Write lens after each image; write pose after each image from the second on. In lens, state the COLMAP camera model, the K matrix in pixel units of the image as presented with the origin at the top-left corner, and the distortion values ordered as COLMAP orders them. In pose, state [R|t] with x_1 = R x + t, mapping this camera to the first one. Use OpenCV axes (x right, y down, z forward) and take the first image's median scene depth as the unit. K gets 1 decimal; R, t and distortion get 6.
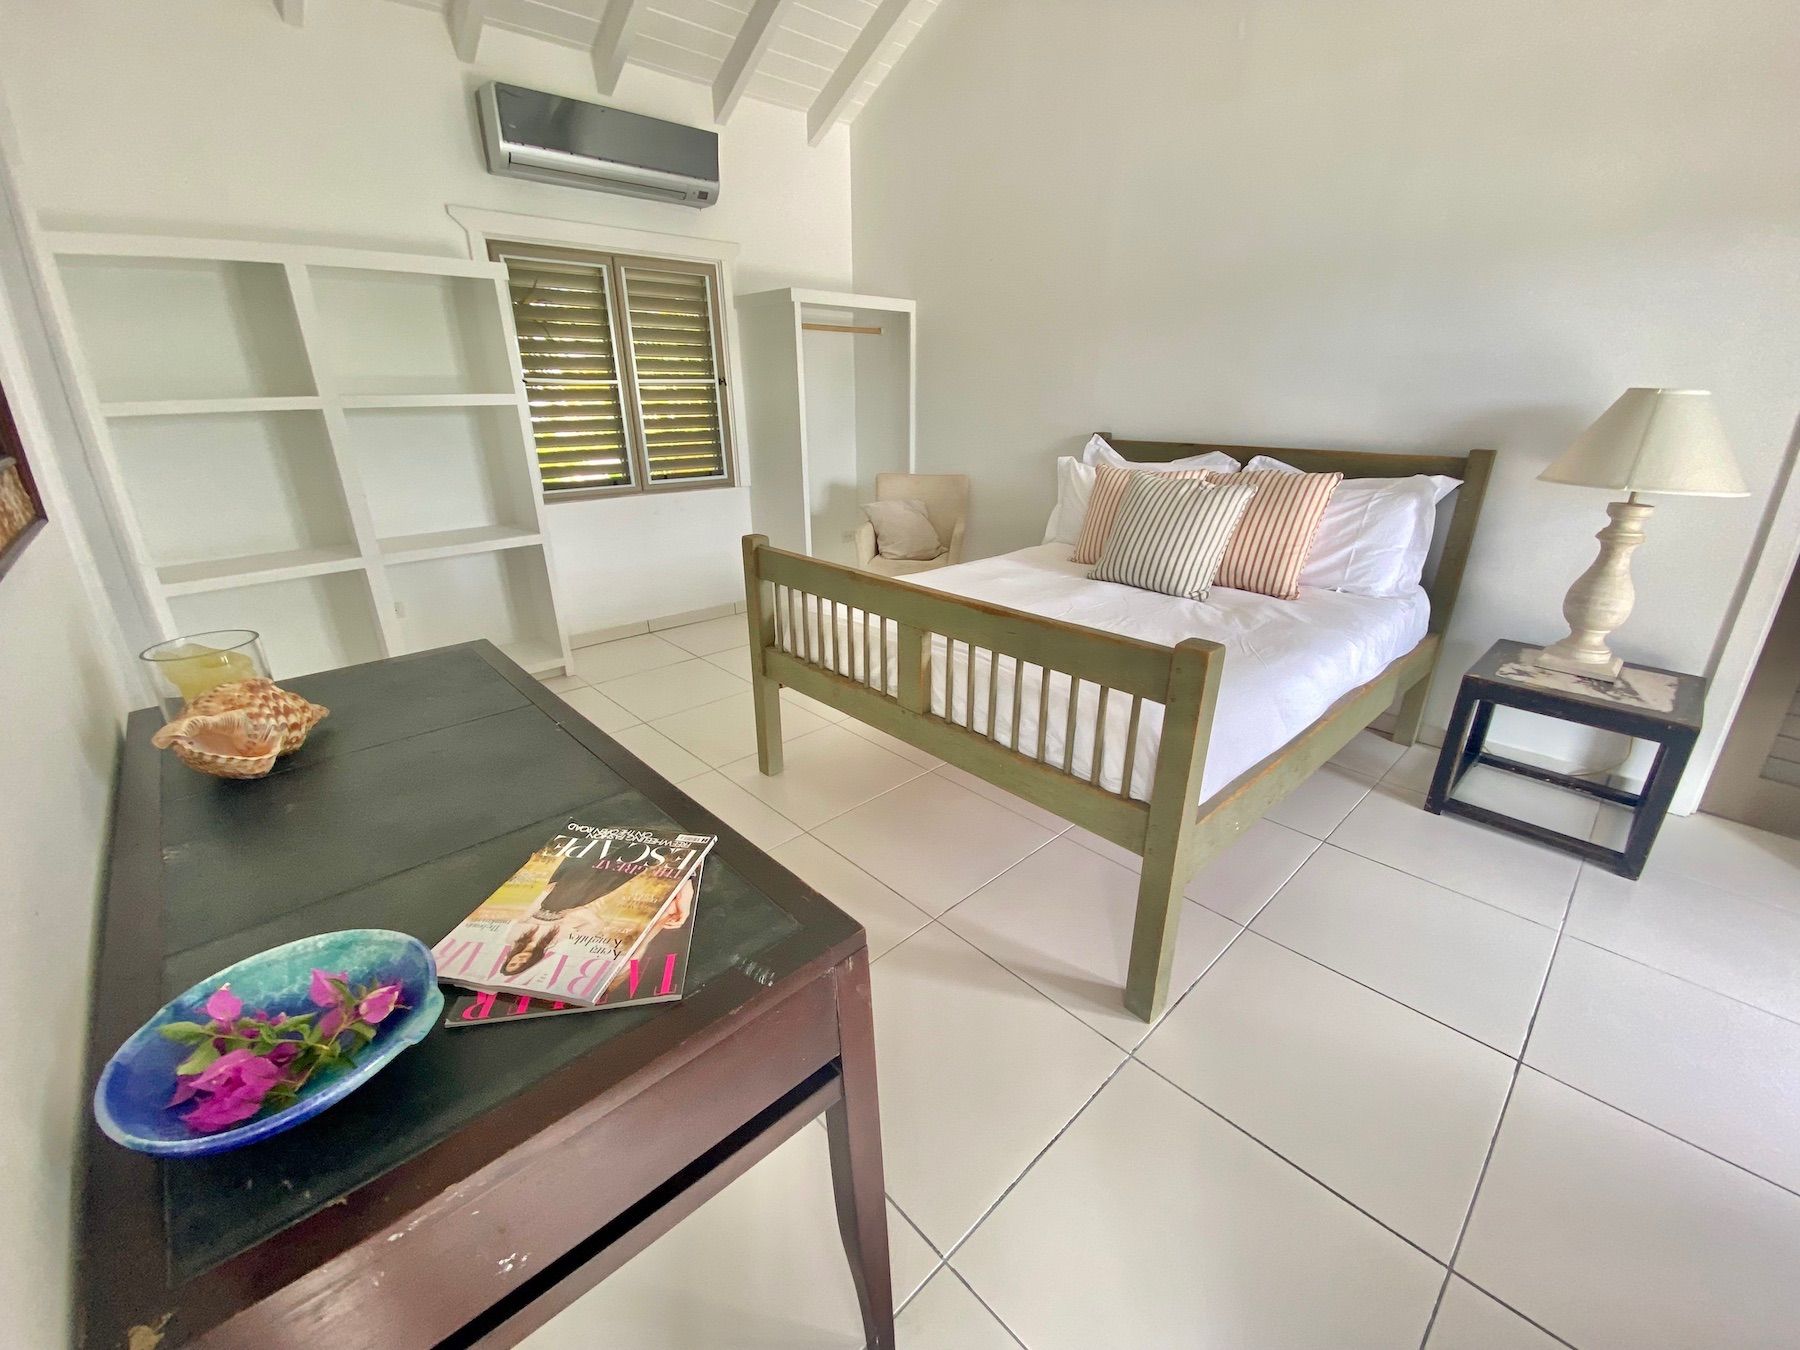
lens RADIAL K [[736.4, 0, 974.0], [0, 736.4, 652.0], [0, 0, 1]] dist [0.013200, -0.014609]
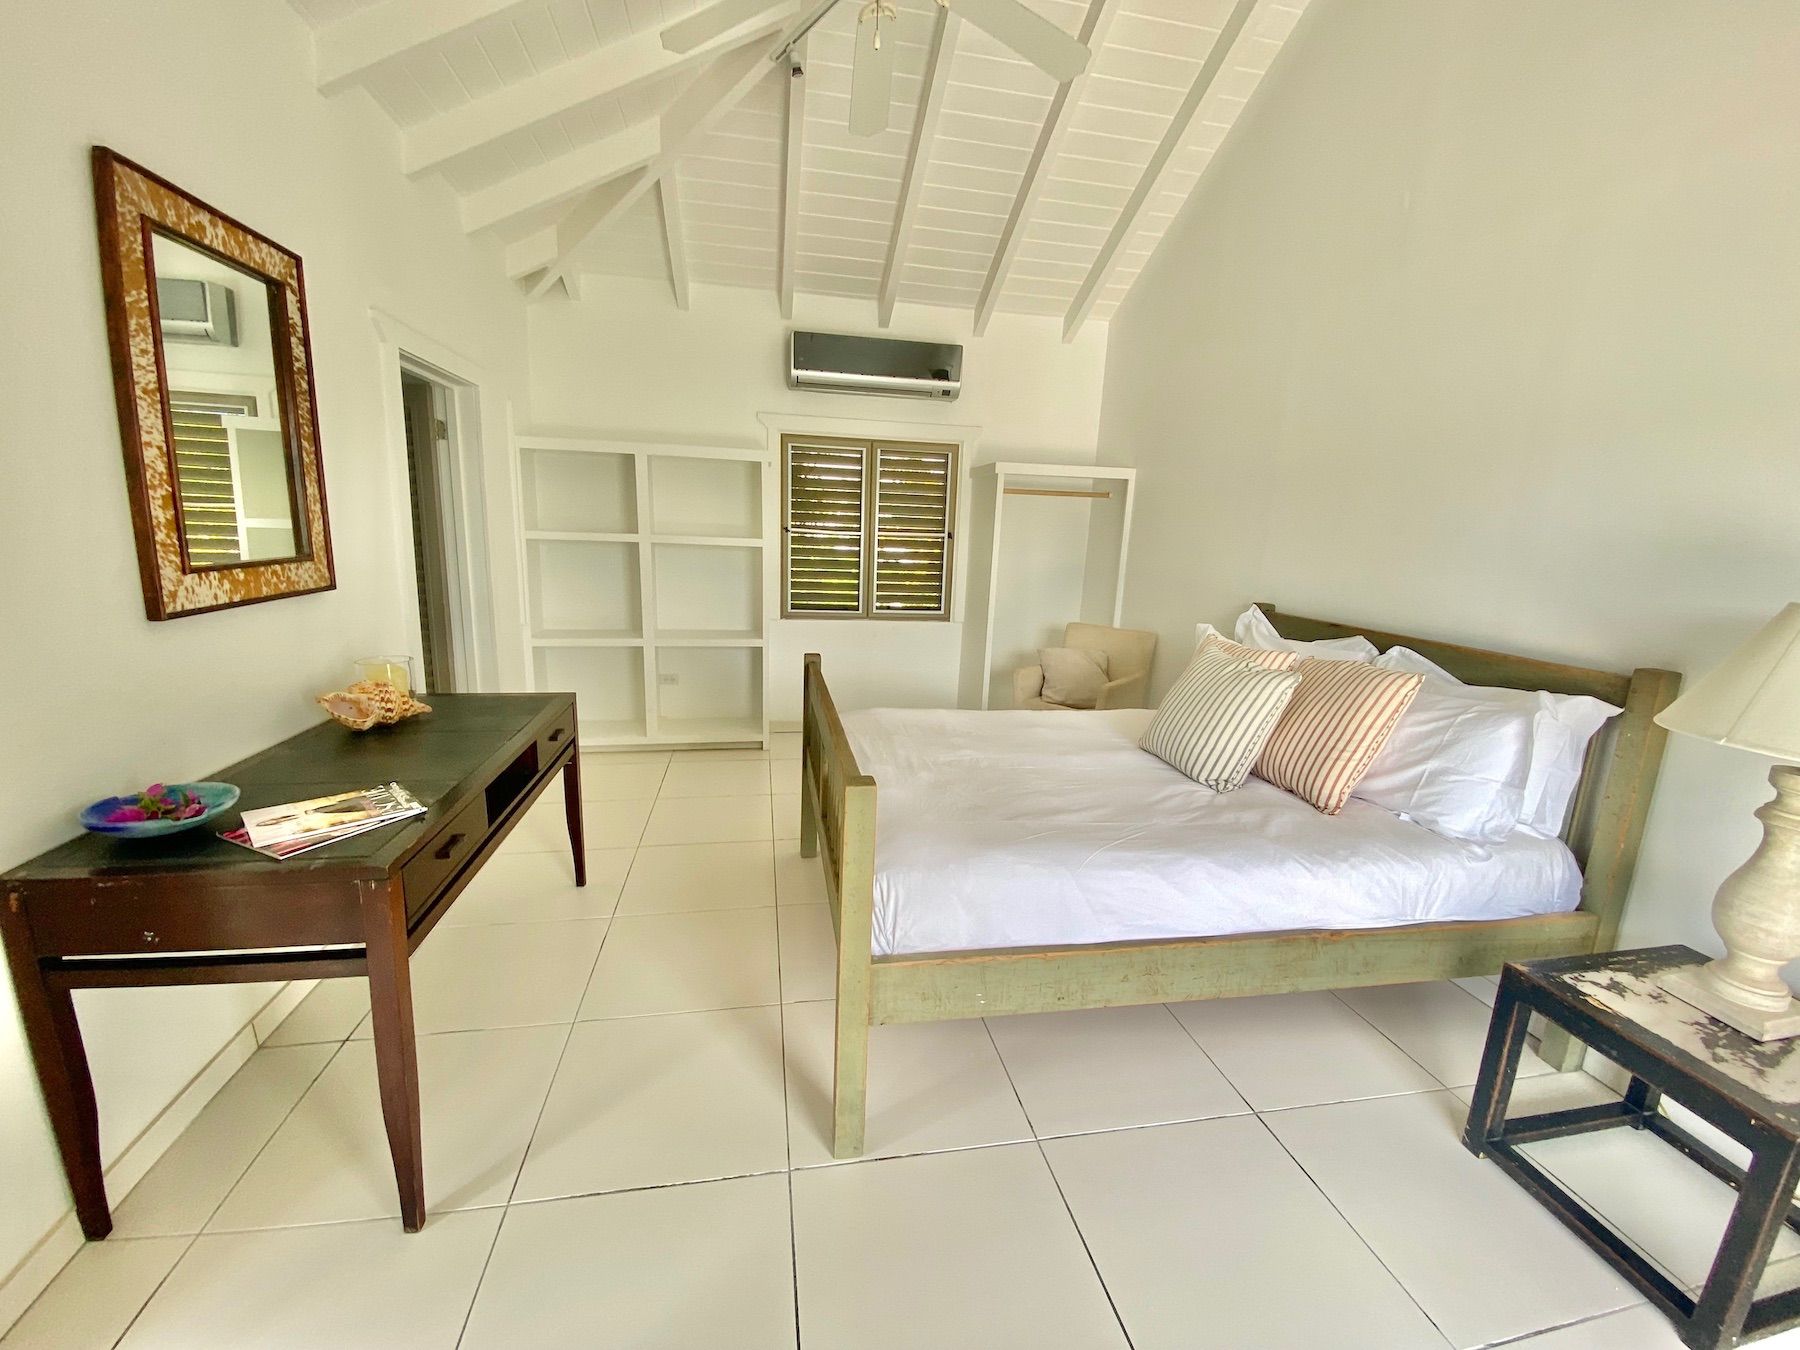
lens RADIAL K [[736.4, 0, 932.8], [0, 736.4, 686.4], [0, 0, 1]] dist [0.013200, -0.014609]
pose [[0.838361, 0.146608, -0.525030, 0.409749], [-0.221618, 0.971632, -0.082561, -0.036343], [0.498032, 0.185572, 0.847070, 0.035347]]
